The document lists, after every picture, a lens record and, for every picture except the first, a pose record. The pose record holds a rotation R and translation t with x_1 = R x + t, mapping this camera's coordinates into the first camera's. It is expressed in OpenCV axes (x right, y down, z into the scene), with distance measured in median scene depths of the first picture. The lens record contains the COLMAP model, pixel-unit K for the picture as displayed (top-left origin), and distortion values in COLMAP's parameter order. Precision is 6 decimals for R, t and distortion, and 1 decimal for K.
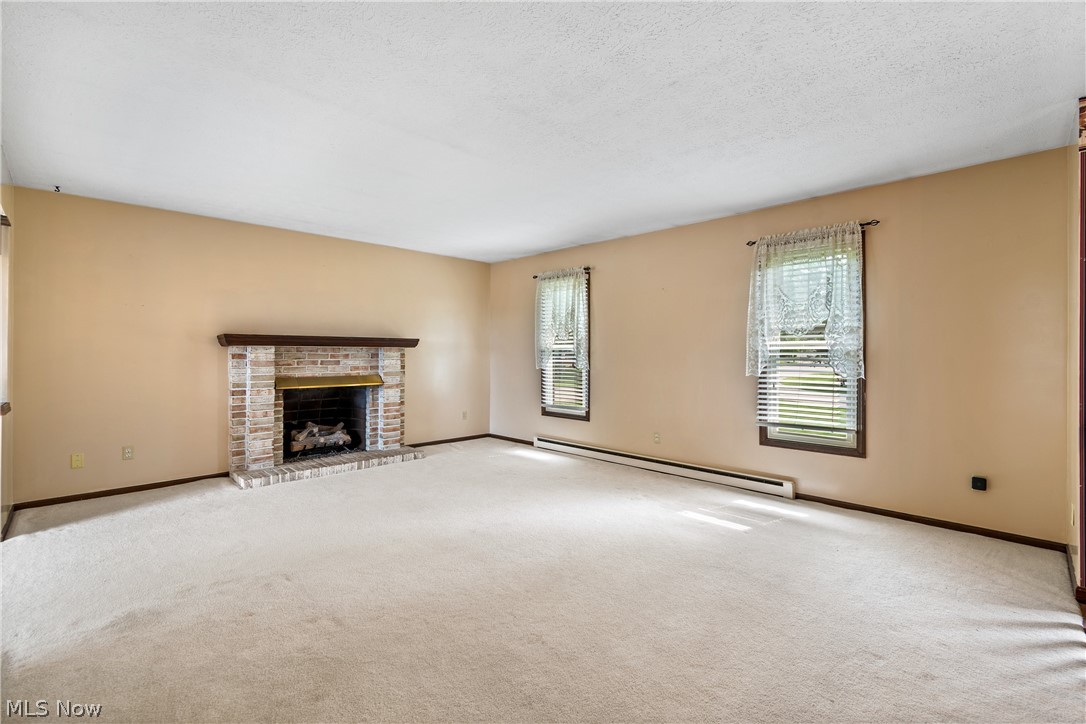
lens RADIAL K [[509.4, 0, 545.1], [0, 509.4, 330.7], [0, 0, 1]] dist [-0.004362, -0.001281]
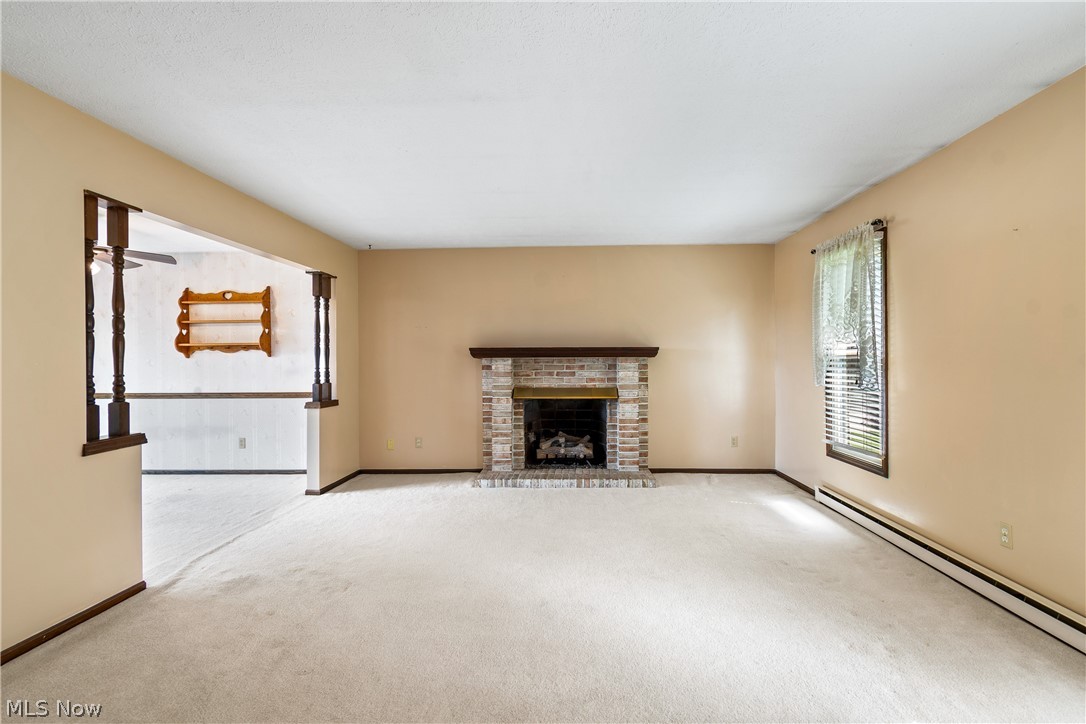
lens RADIAL K [[486.6, 0, 547.7], [0, 486.6, 357.0], [0, 0, 1]] dist [-0.000561, -0.001105]
pose [[0.674871, -0.011949, -0.737839, 0.245822], [0.036834, 0.999168, 0.017510, 0.011986], [0.737016, -0.038994, 0.674750, 0.333347]]
